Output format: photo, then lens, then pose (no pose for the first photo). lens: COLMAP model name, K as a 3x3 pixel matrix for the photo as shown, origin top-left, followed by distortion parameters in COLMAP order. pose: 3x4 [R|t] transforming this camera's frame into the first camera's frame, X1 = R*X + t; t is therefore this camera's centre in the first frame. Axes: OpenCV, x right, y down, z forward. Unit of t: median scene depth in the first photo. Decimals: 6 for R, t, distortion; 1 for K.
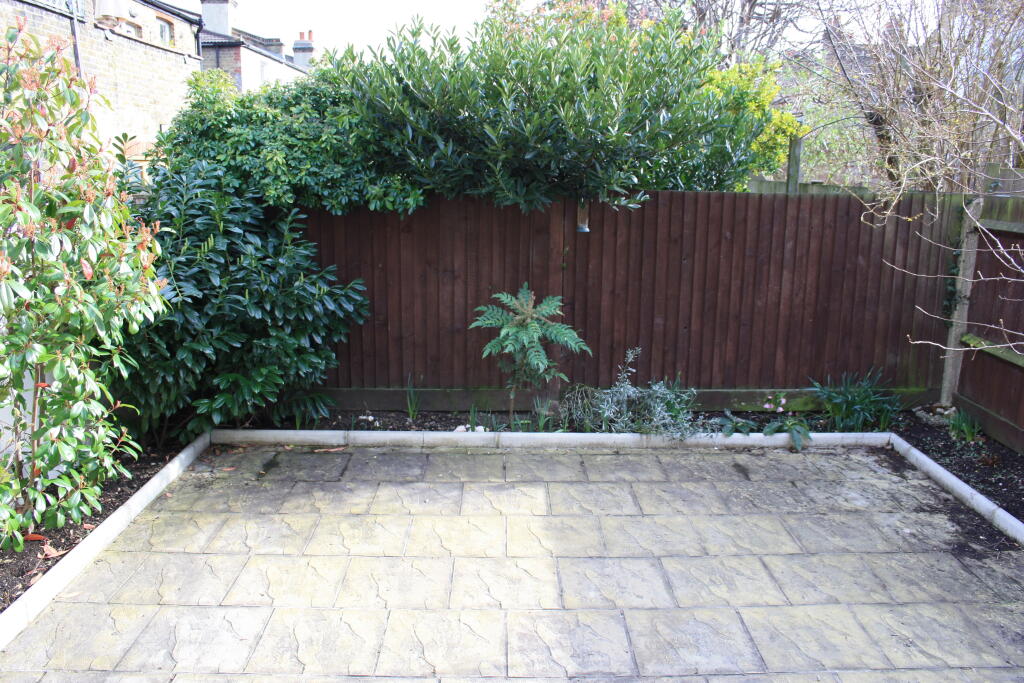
lens RADIAL K [[869.8, 0, 516.7], [0, 869.8, 342.7], [0, 0, 1]] dist [-0.077625, 0.017688]
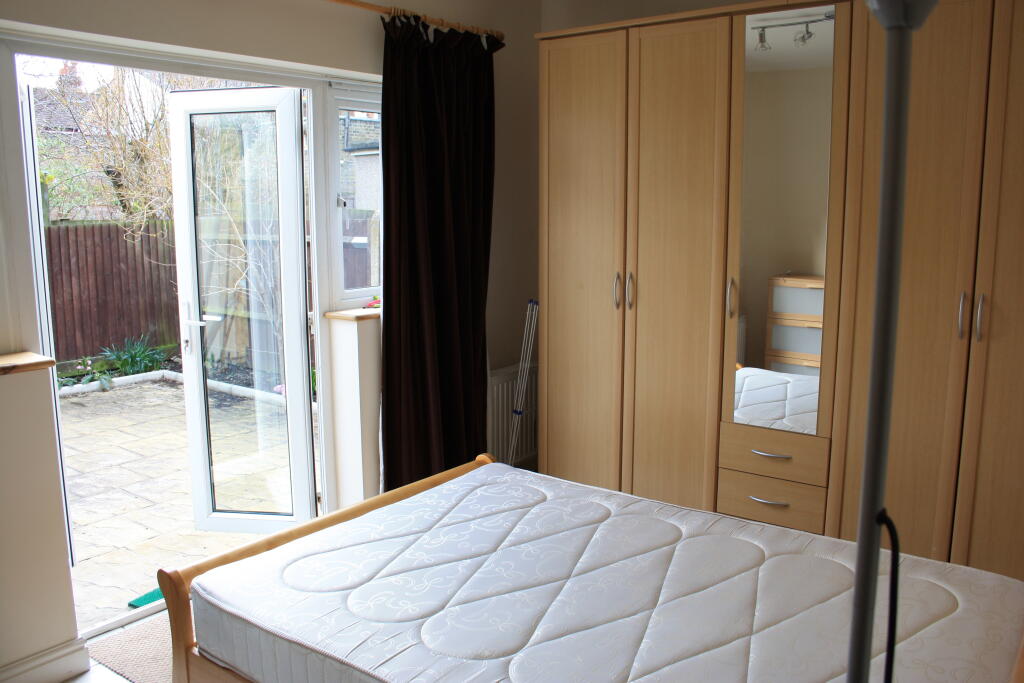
lens RADIAL K [[869.8, 0, 514.4], [0, 869.8, 339.8], [0, 0, 1]] dist [-0.077625, 0.017688]
pose [[0.636348, -0.134278, 0.759625, -0.333169], [0.167906, 0.985234, 0.033501, 0.100441], [-0.752907, 0.106228, 0.649497, -0.505224]]
